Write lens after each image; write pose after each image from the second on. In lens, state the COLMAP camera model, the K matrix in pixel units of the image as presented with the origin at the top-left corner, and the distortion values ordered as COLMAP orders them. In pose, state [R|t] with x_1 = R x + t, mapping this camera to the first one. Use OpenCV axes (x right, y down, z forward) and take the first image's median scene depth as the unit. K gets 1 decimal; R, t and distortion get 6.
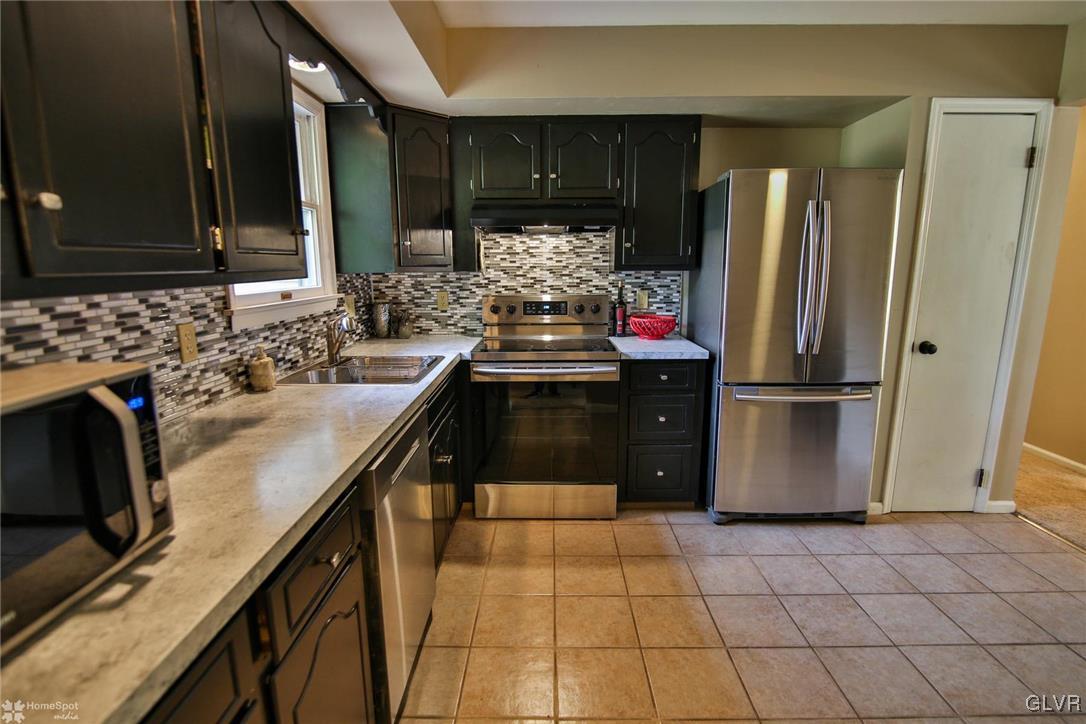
lens RADIAL K [[532.2, 0, 543.6], [0, 532.2, 365.2], [0, 0, 1]] dist [-0.016635, 0.000342]
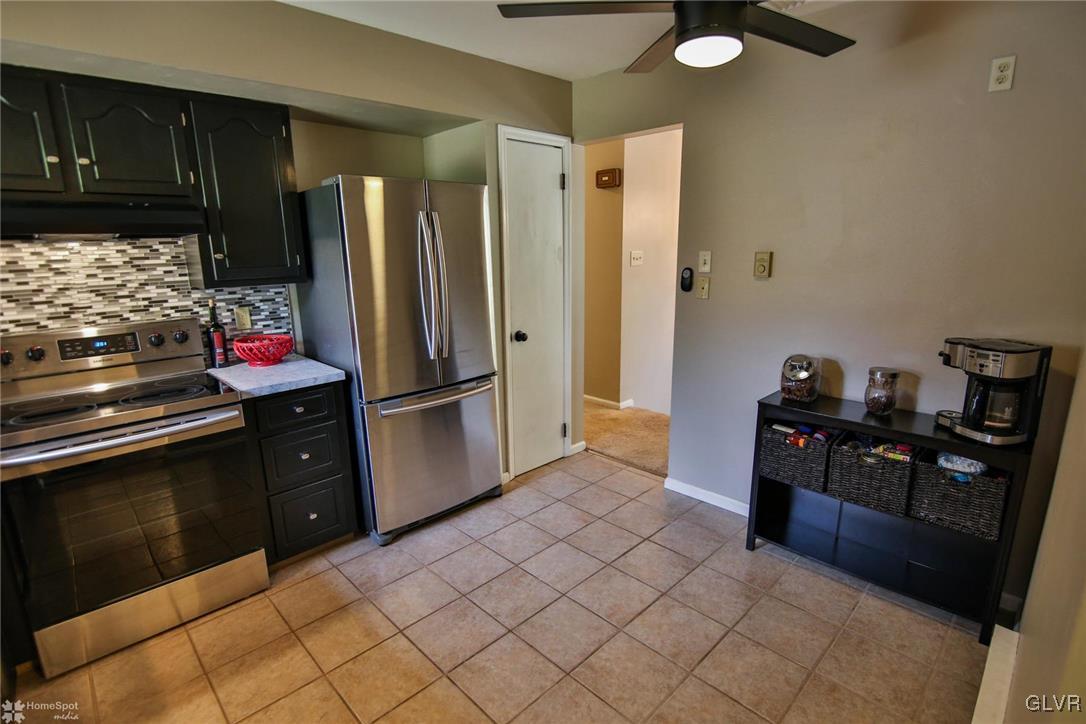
lens RADIAL K [[532.2, 0, 543.6], [0, 532.2, 365.2], [0, 0, 1]] dist [-0.016635, 0.000342]
pose [[0.707111, -0.165741, 0.687404, -0.073506], [0.145456, 0.985445, 0.087976, -0.064803], [-0.691980, 0.037779, 0.720927, 0.093416]]
